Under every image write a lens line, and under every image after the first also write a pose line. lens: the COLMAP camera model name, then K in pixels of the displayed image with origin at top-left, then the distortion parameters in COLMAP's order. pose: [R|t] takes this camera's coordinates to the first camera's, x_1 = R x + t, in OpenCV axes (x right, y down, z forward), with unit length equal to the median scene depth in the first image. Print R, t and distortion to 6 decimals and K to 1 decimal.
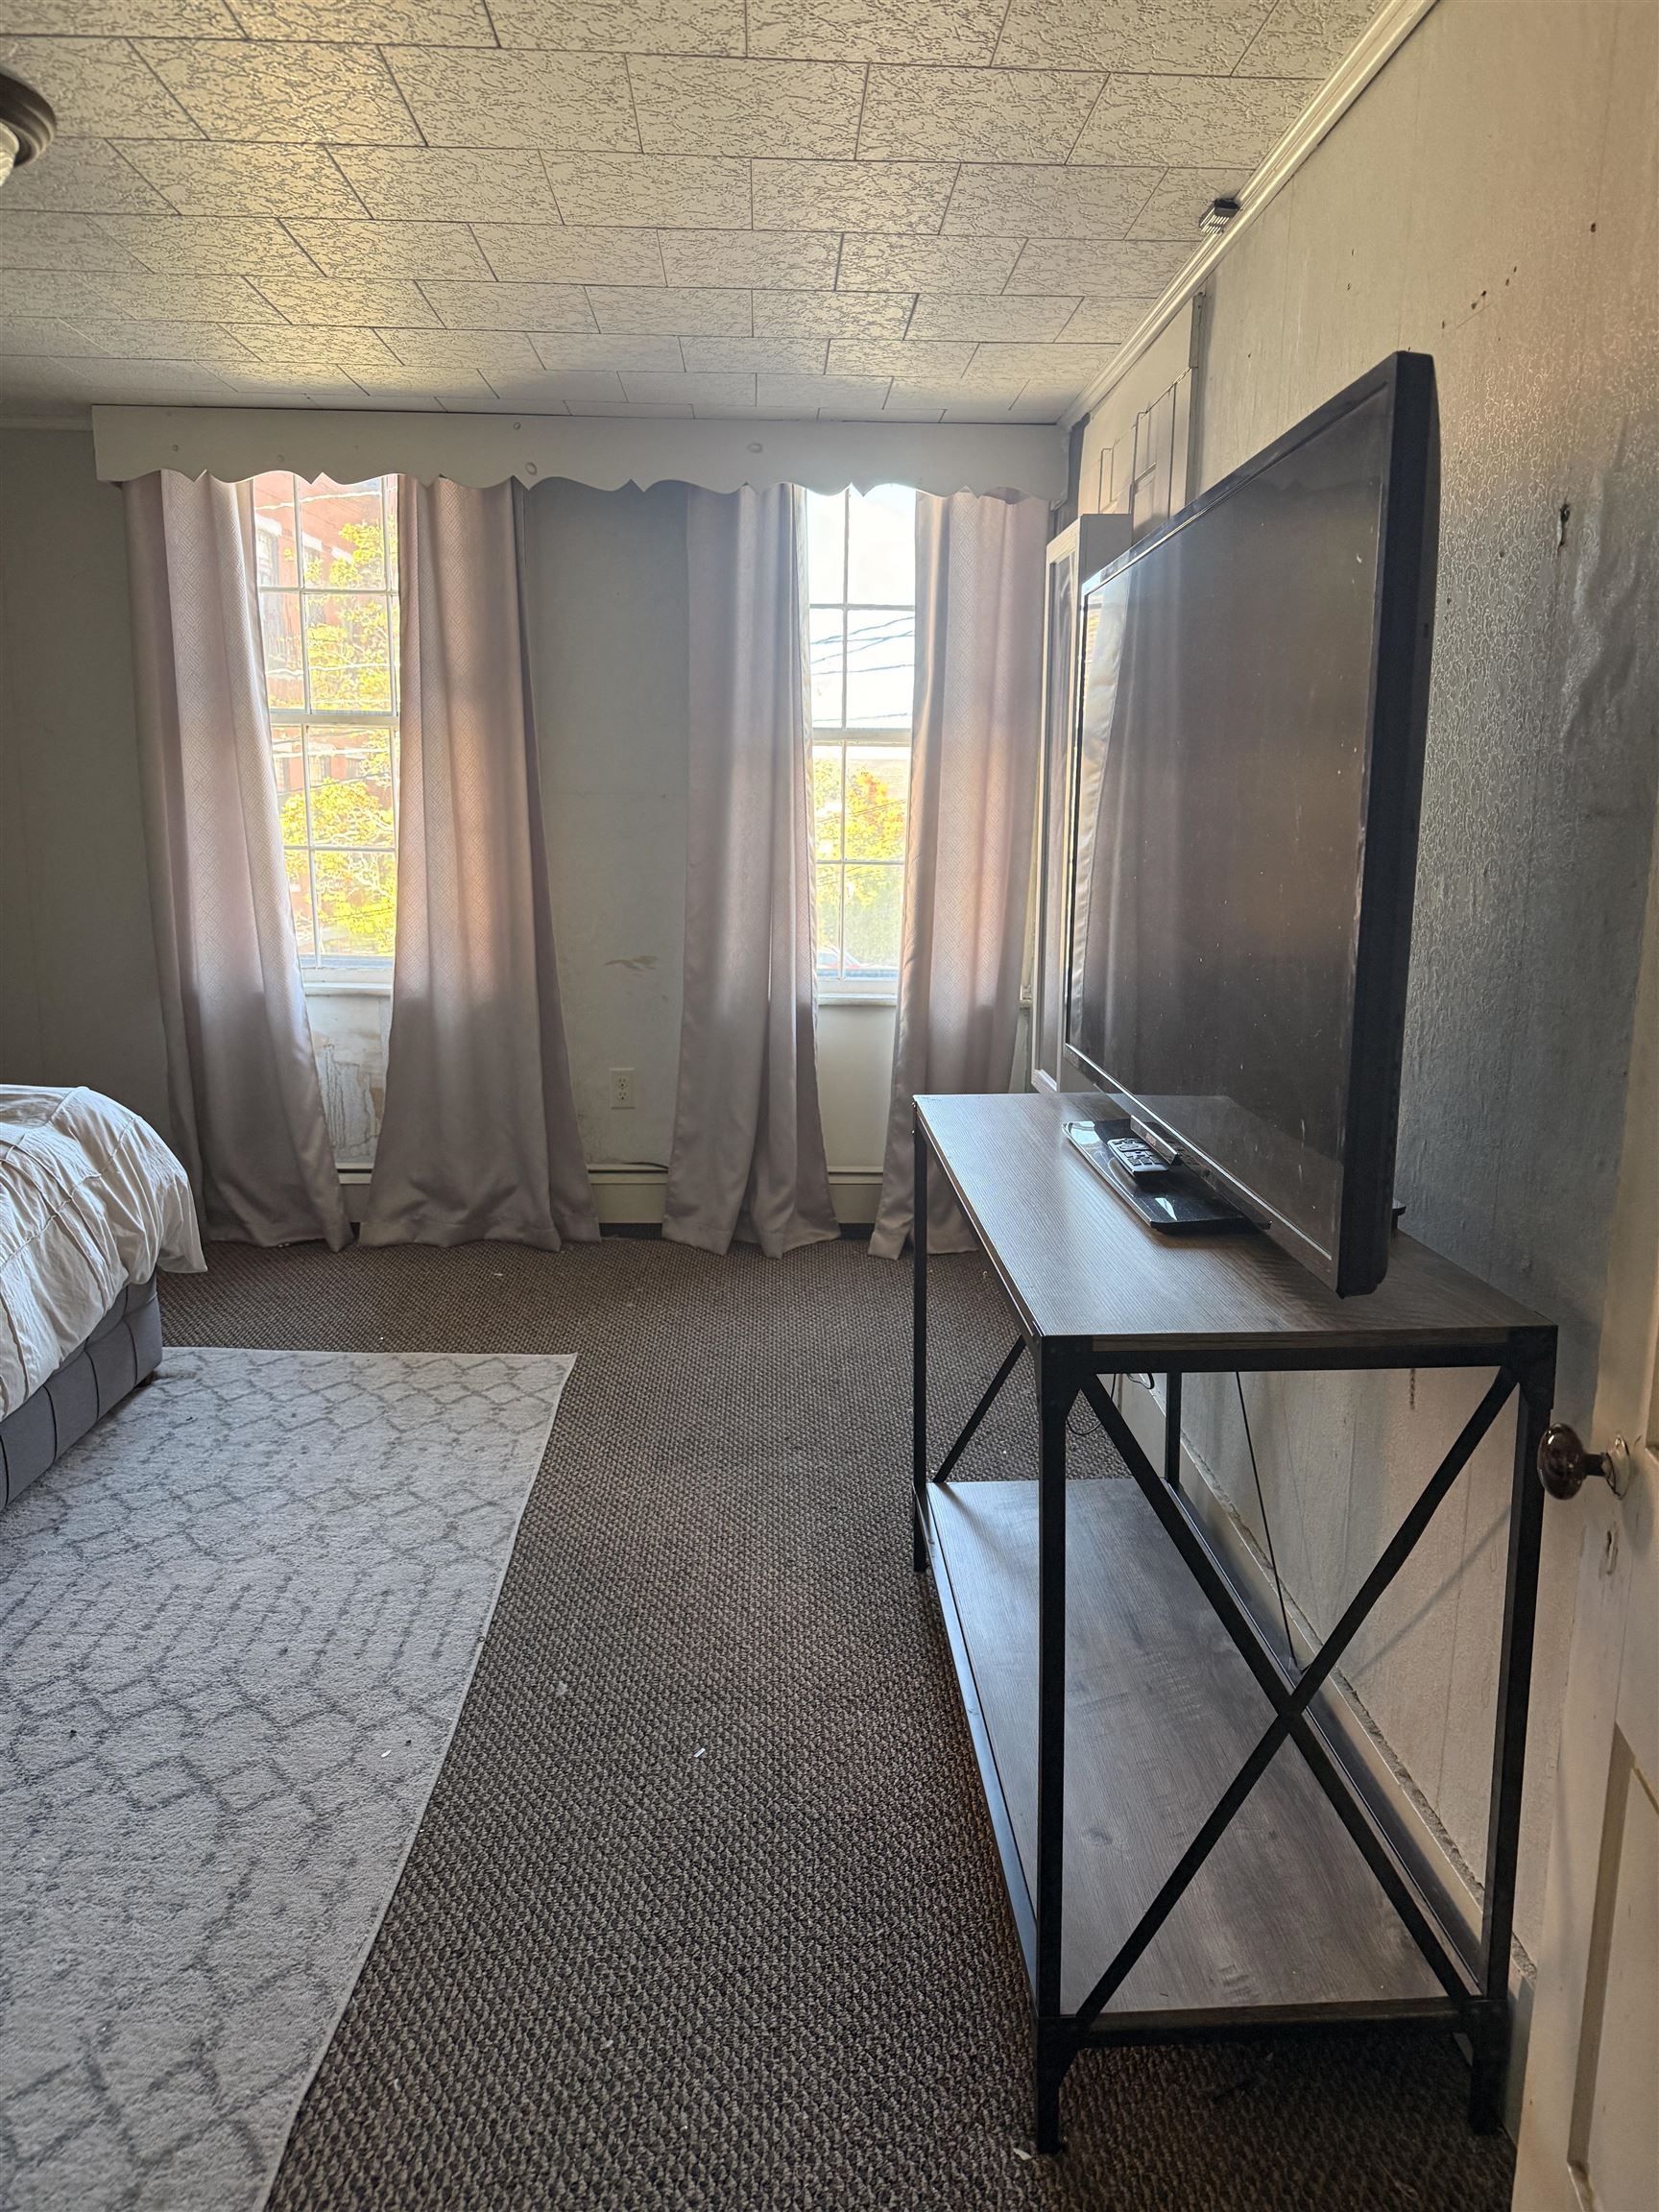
lens RADIAL K [[1576.9, 0, 837.6], [0, 1576.9, 1115.0], [0, 0, 1]] dist [0.031246, -0.025881]
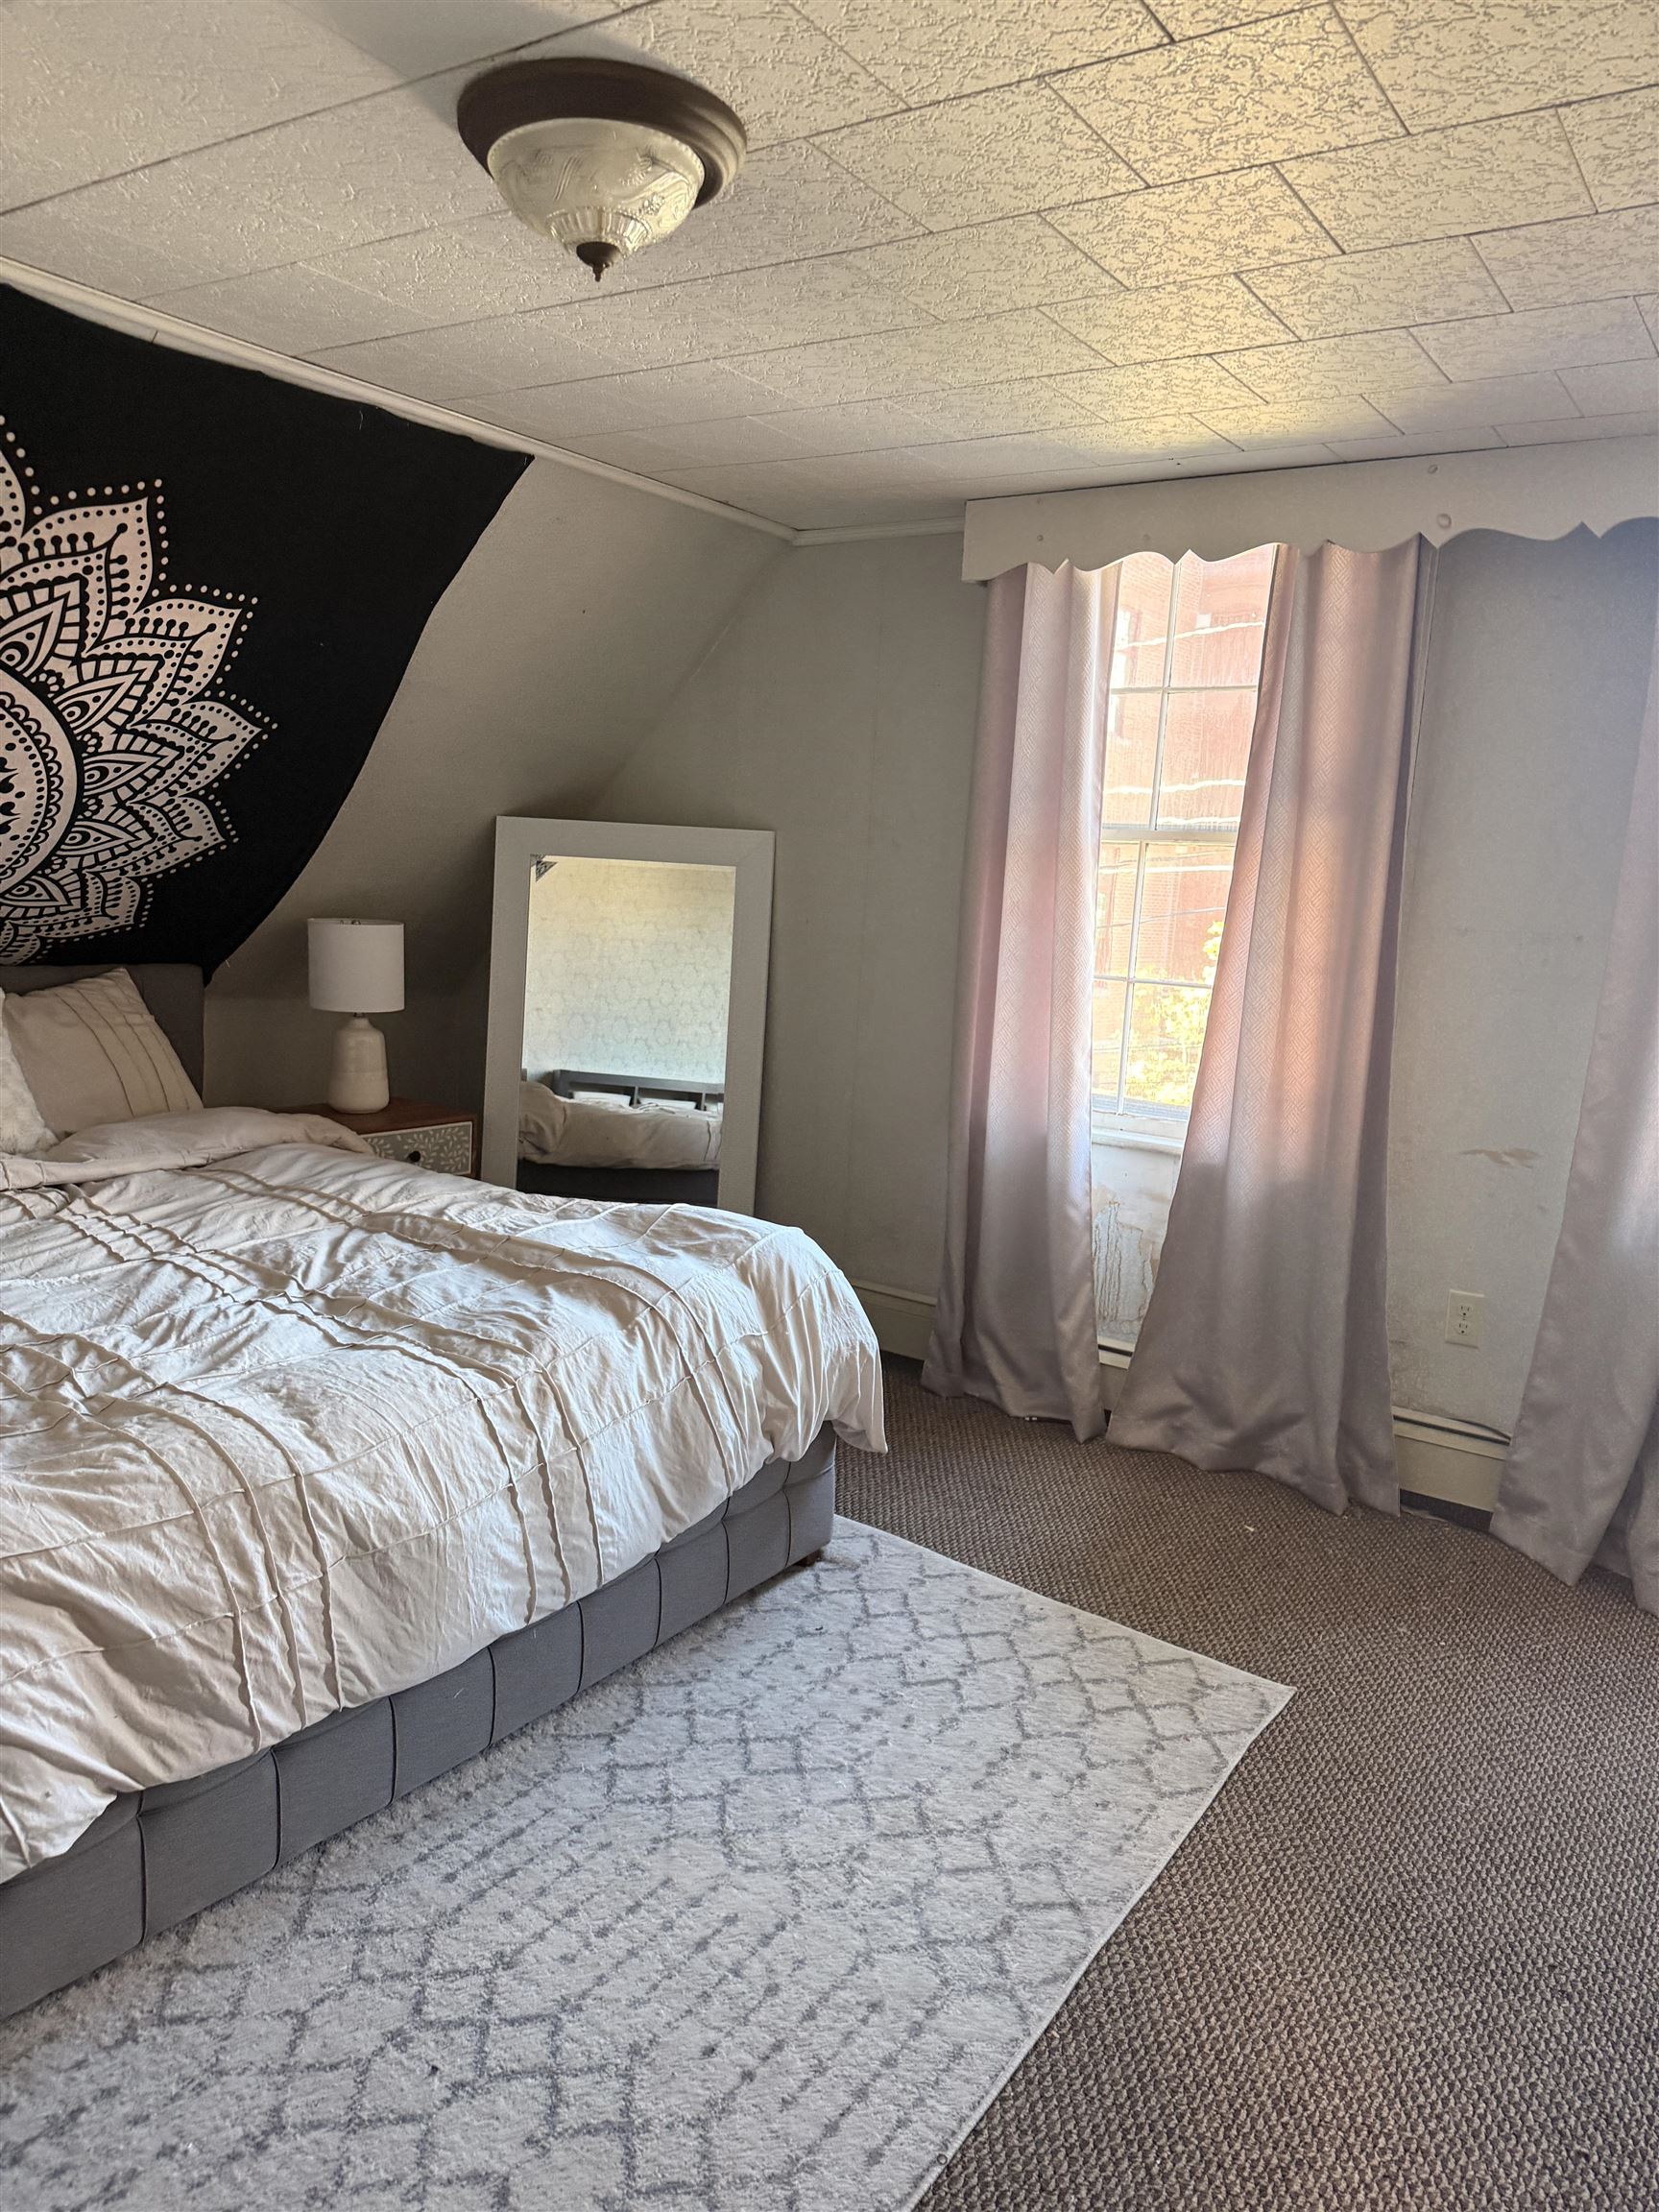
lens RADIAL K [[1550.4, 0, 831.0], [0, 1550.4, 1106.2], [0, 0, 1]] dist [0.008310, -0.018425]
pose [[0.802817, 0.122110, -0.583587, 0.051918], [-0.159952, 0.987032, -0.013513, -0.074737], [0.574370, 0.104194, 0.811938, 0.272890]]
